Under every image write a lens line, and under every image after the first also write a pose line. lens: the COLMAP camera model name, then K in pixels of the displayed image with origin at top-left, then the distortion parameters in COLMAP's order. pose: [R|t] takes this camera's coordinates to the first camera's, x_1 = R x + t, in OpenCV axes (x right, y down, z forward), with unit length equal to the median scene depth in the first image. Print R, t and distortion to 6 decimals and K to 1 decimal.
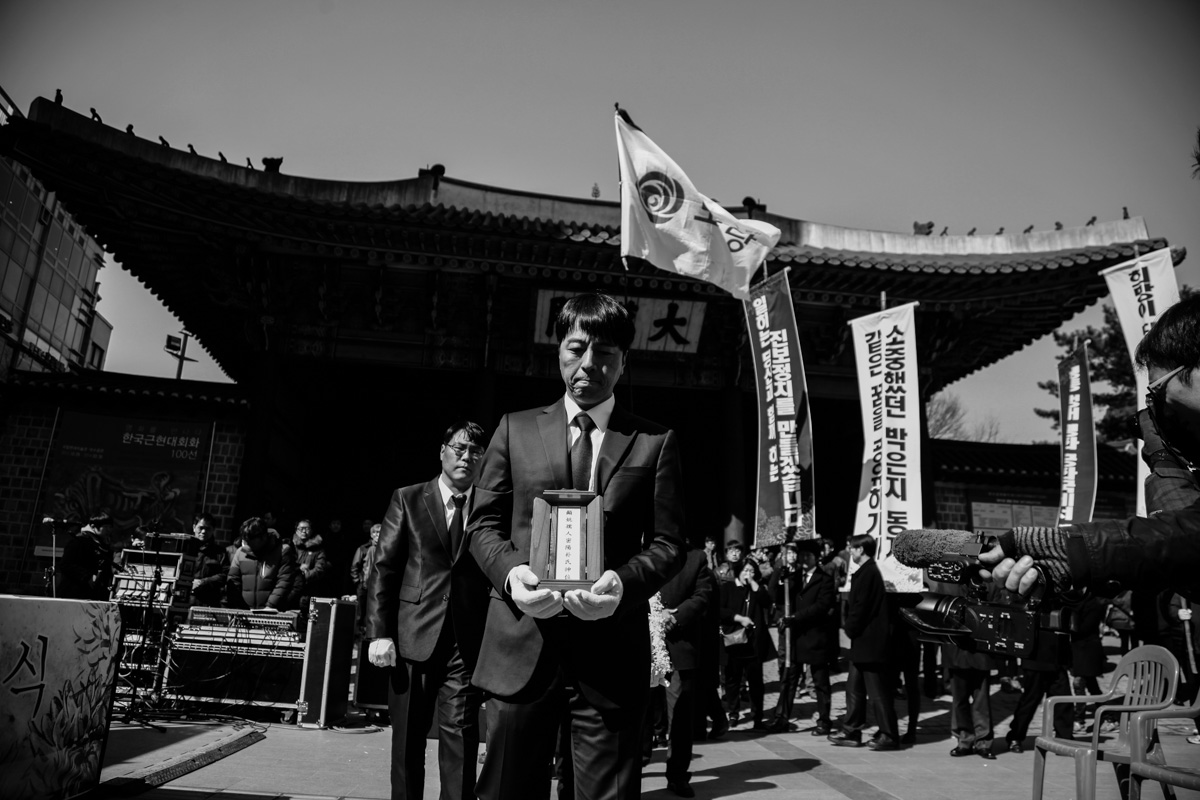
lens RADIAL K [[798.3, 0, 601.9], [0, 798.3, 406.8], [0, 0, 1]] dist [-0.123285, 0.053597]
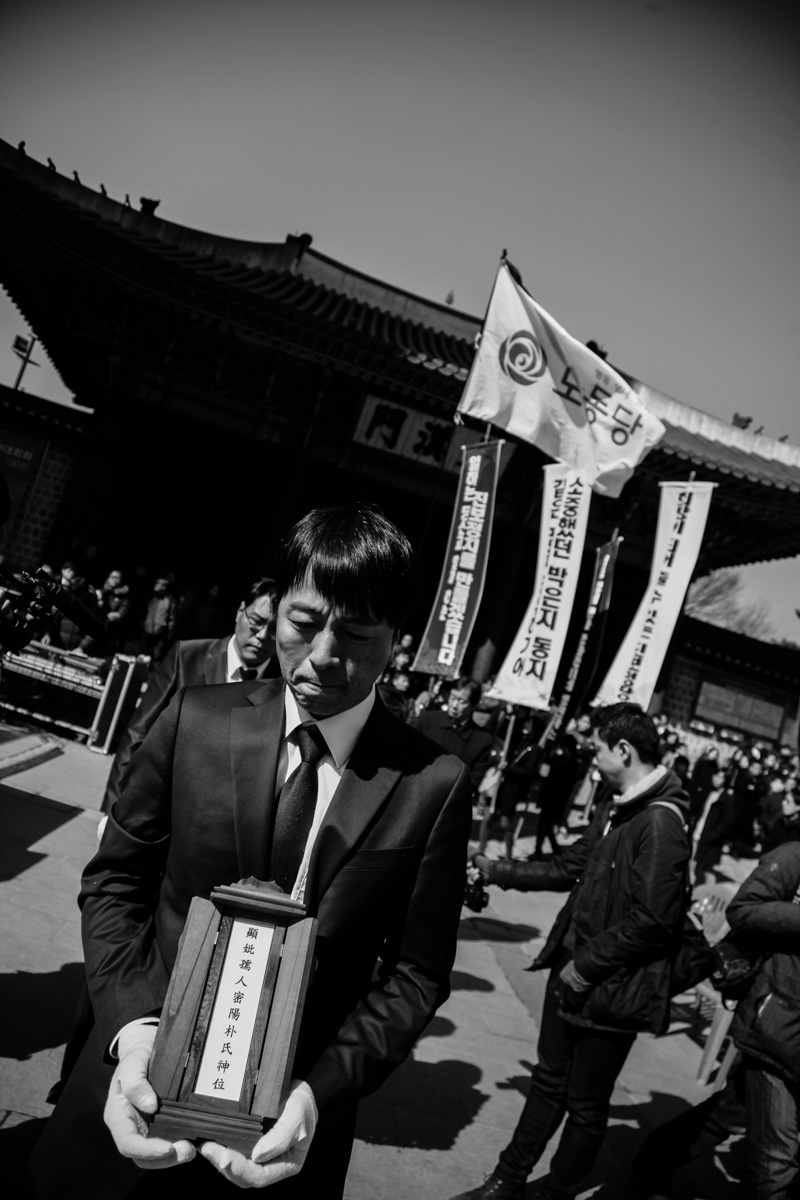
lens RADIAL K [[798.3, 0, 398.4], [0, 798.3, 603.9], [0, 0, 1]] dist [-0.123285, 0.053597]
pose [[0.968316, 0.249214, 0.016048, 0.012321], [-0.248391, 0.954485, 0.165107, -0.058798], [0.025830, -0.163862, 0.986145, -0.088718]]
